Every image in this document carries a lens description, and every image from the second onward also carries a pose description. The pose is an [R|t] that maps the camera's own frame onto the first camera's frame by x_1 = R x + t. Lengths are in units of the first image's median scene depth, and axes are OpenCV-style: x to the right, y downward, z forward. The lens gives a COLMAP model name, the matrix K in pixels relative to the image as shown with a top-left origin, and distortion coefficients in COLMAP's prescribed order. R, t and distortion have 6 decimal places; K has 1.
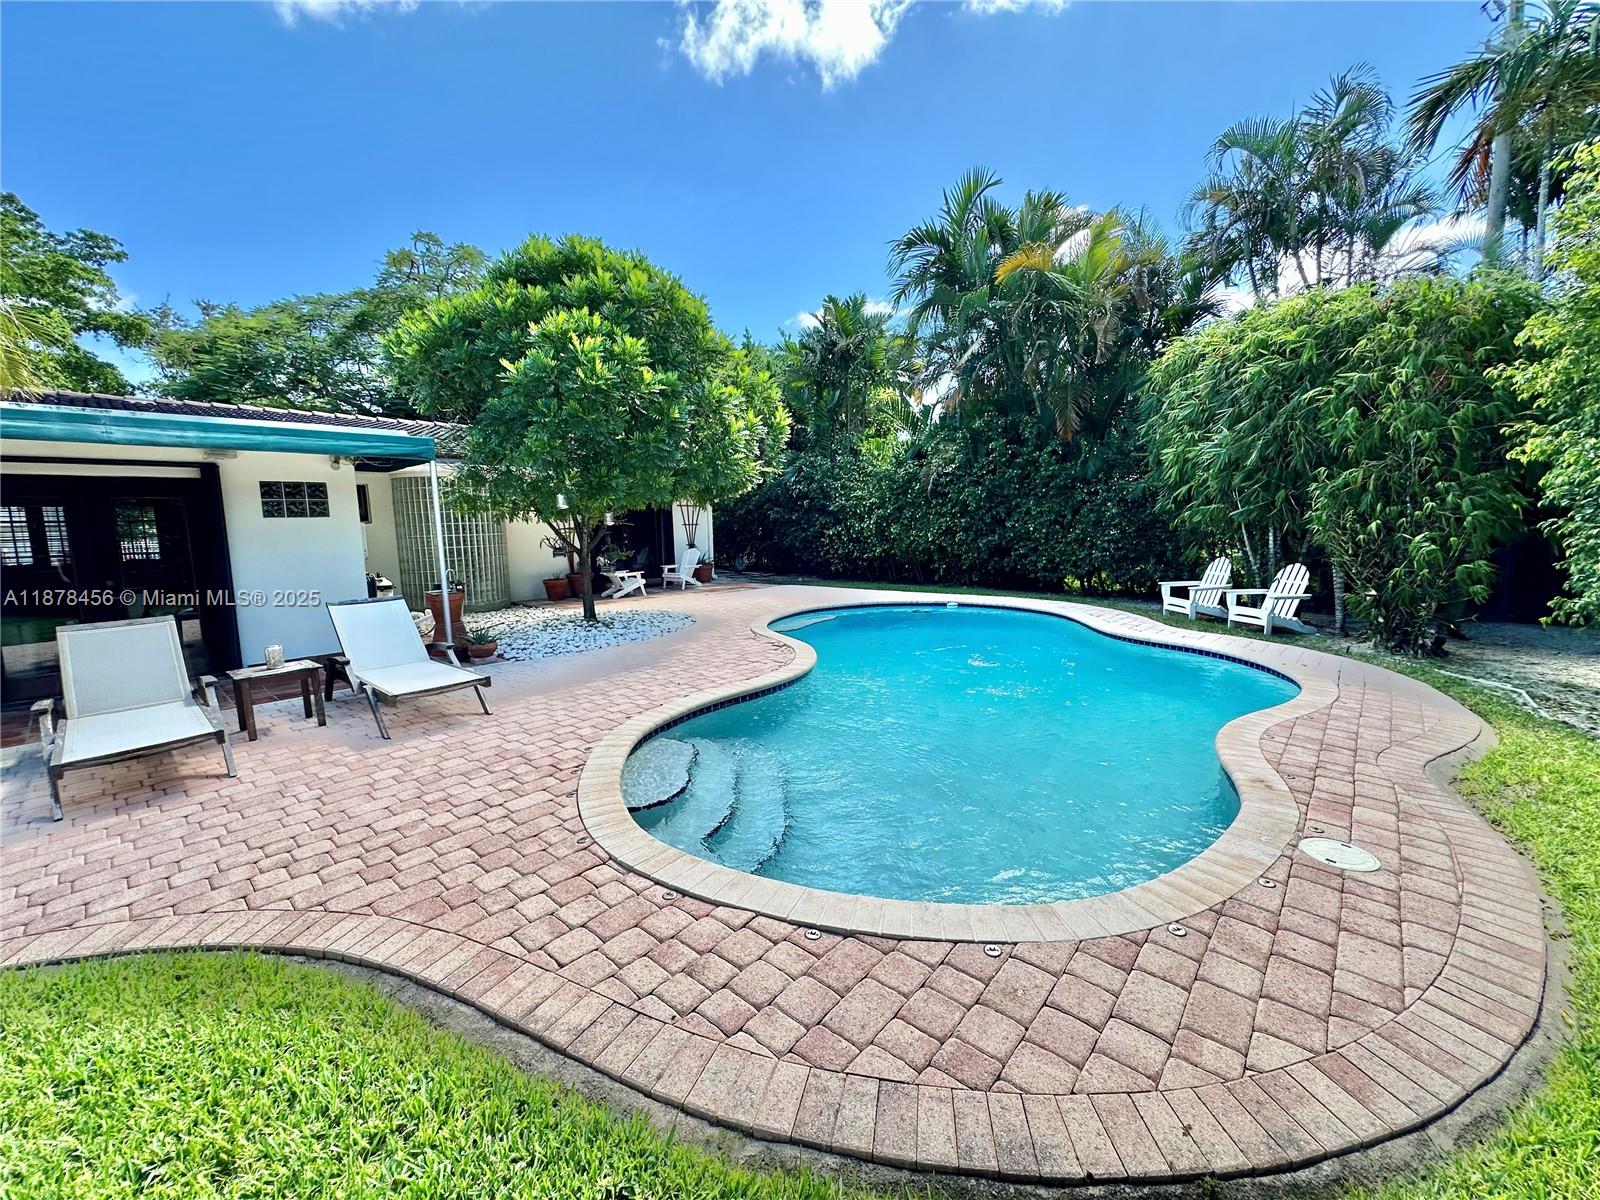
lens RADIAL K [[622.4, 0, 779.7], [0, 622.4, 596.9], [0, 0, 1]] dist [-0.002202, -0.000101]
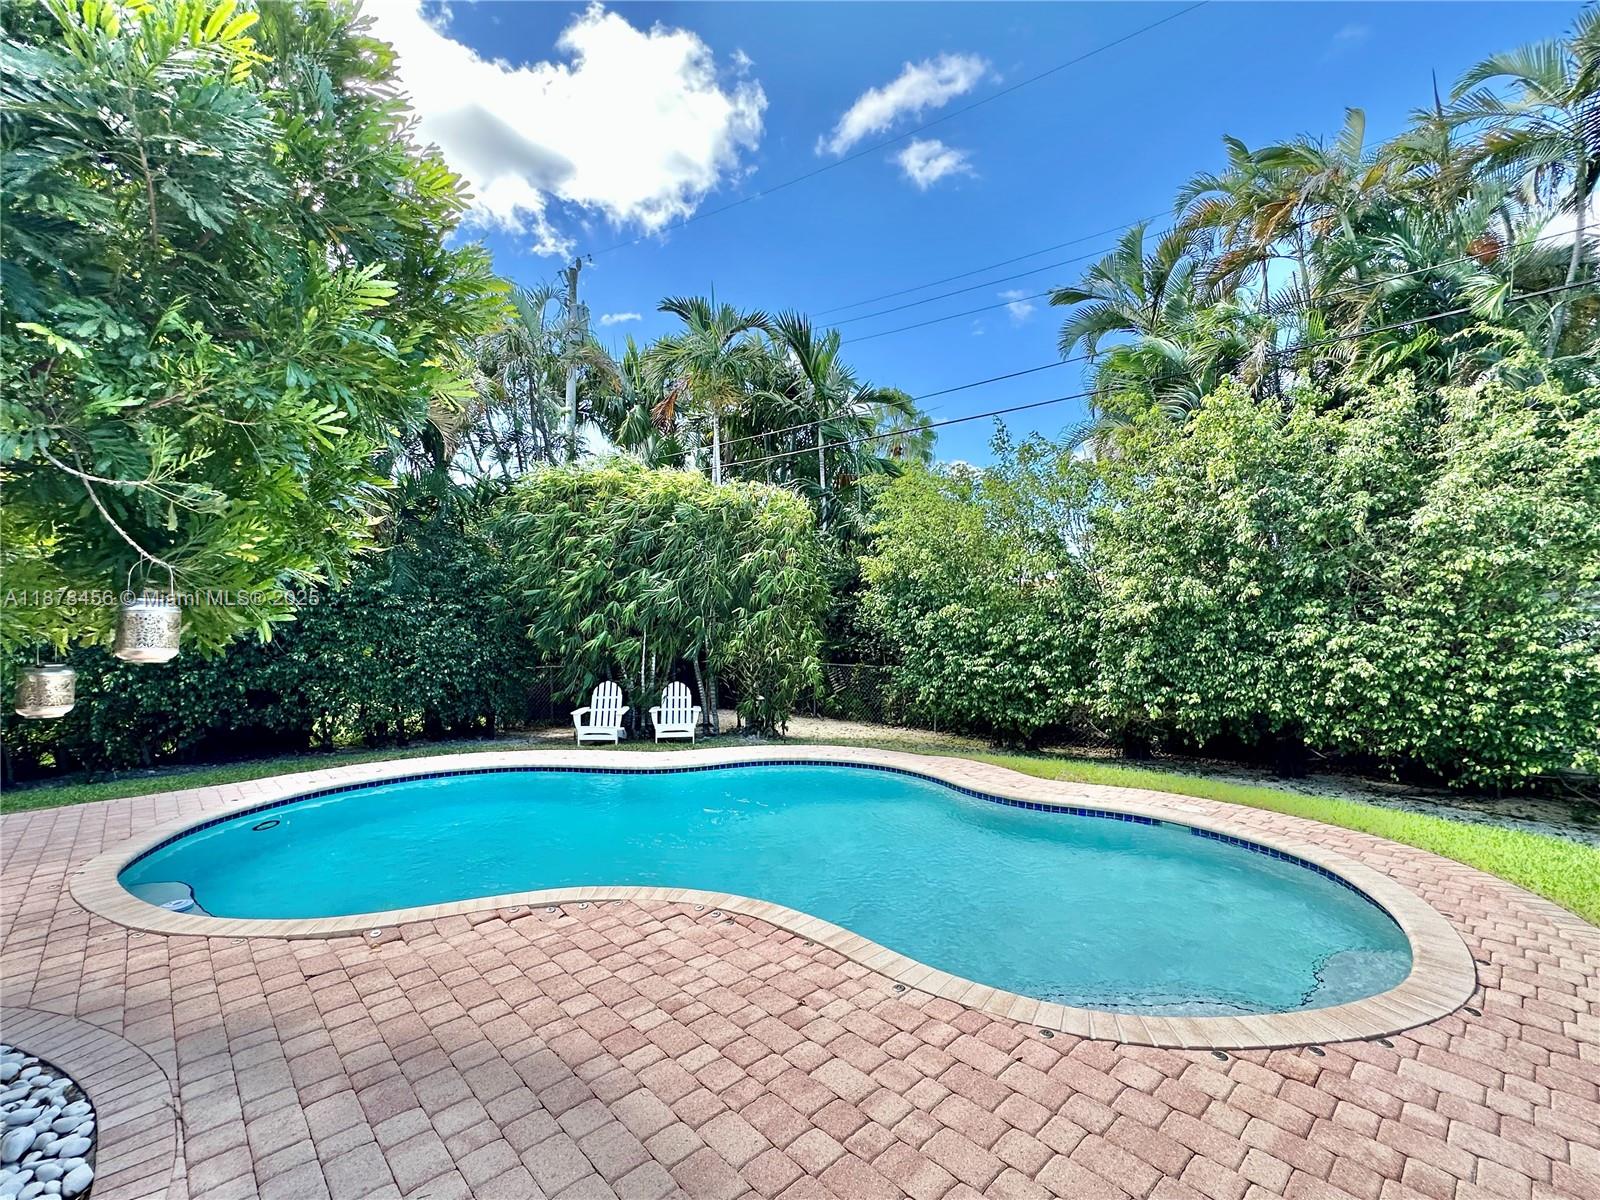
lens RADIAL K [[703.6, 0, 810.3], [0, 703.6, 603.2], [0, 0, 1]] dist [0.001426, 0.000018]
pose [[0.068587, 0.042811, 0.996726, -0.612340], [0.124523, 0.990898, -0.051130, -0.121970], [-0.989843, 0.127622, 0.062632, 0.765424]]
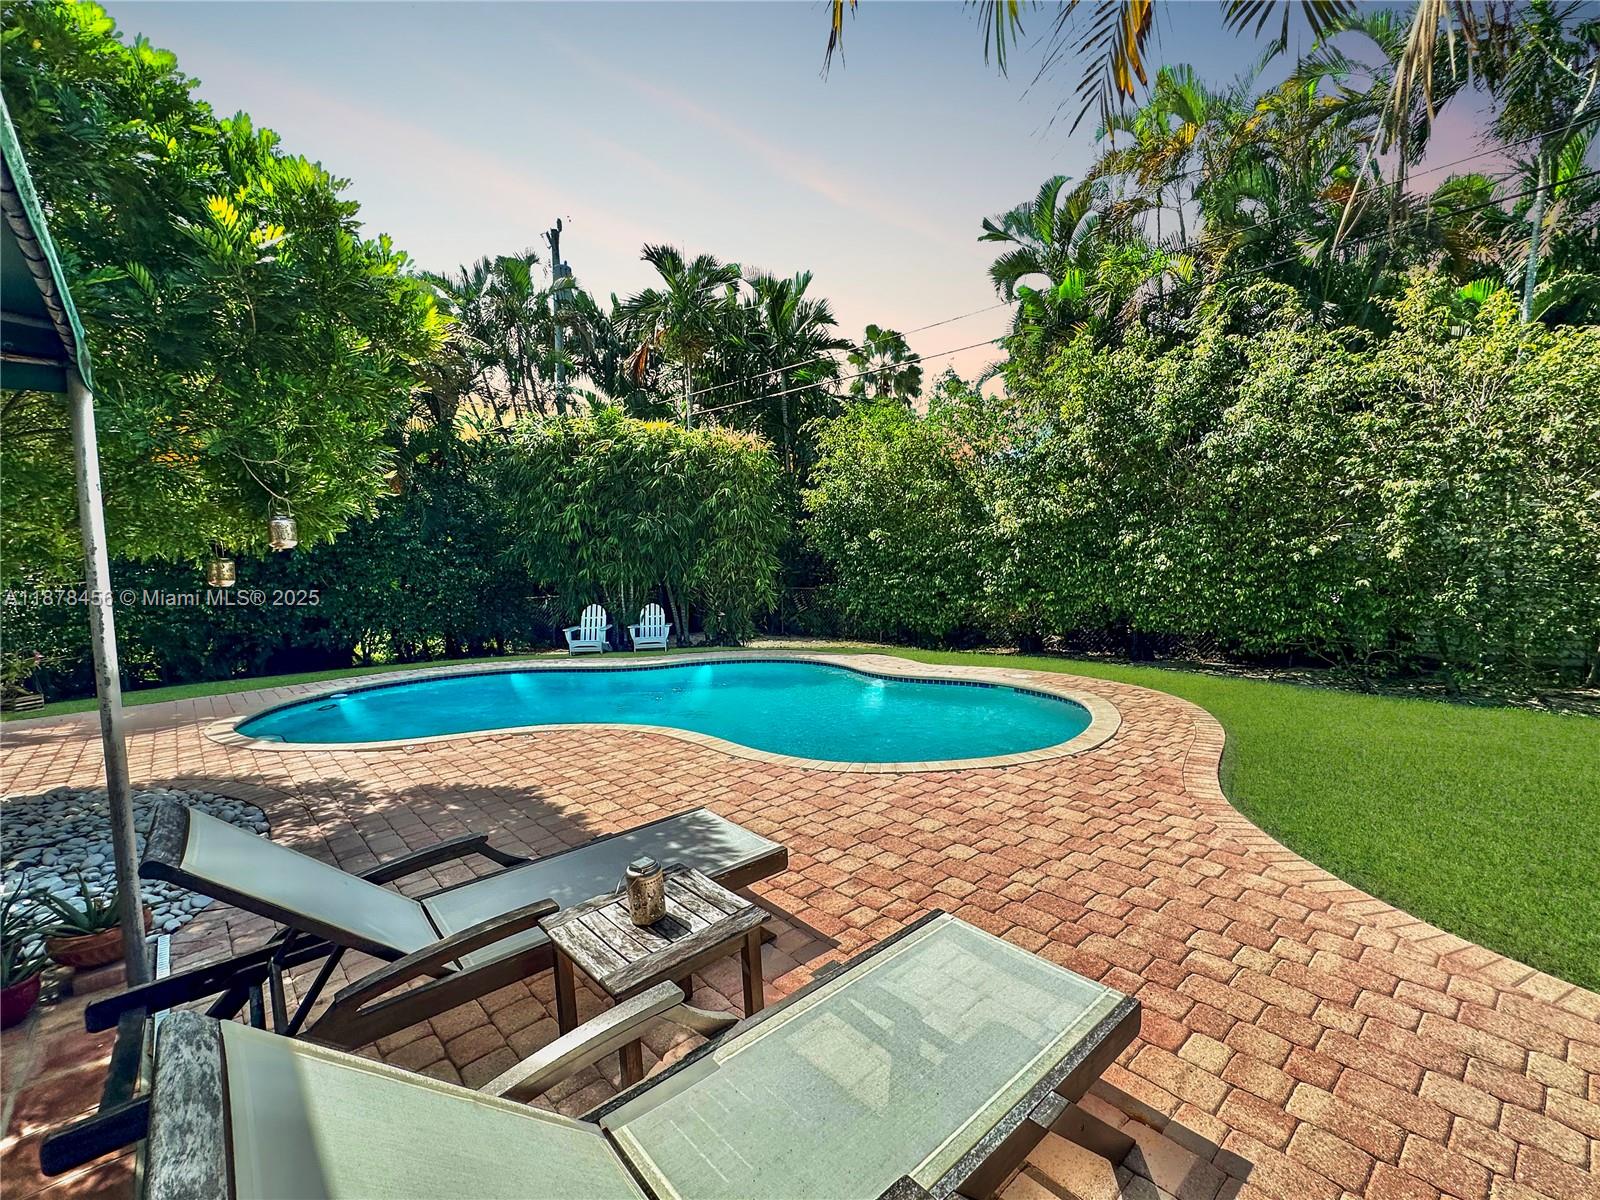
lens RADIAL K [[706.4, 0, 800.0], [0, 706.4, 600.0], [0, 0, 1]] dist [-0.001801, -0.000029]
pose [[0.109088, -0.039726, 0.993238, -0.867987], [0.152916, 0.987978, 0.022721, -0.054449], [-0.982200, 0.149403, 0.113851, 0.581270]]
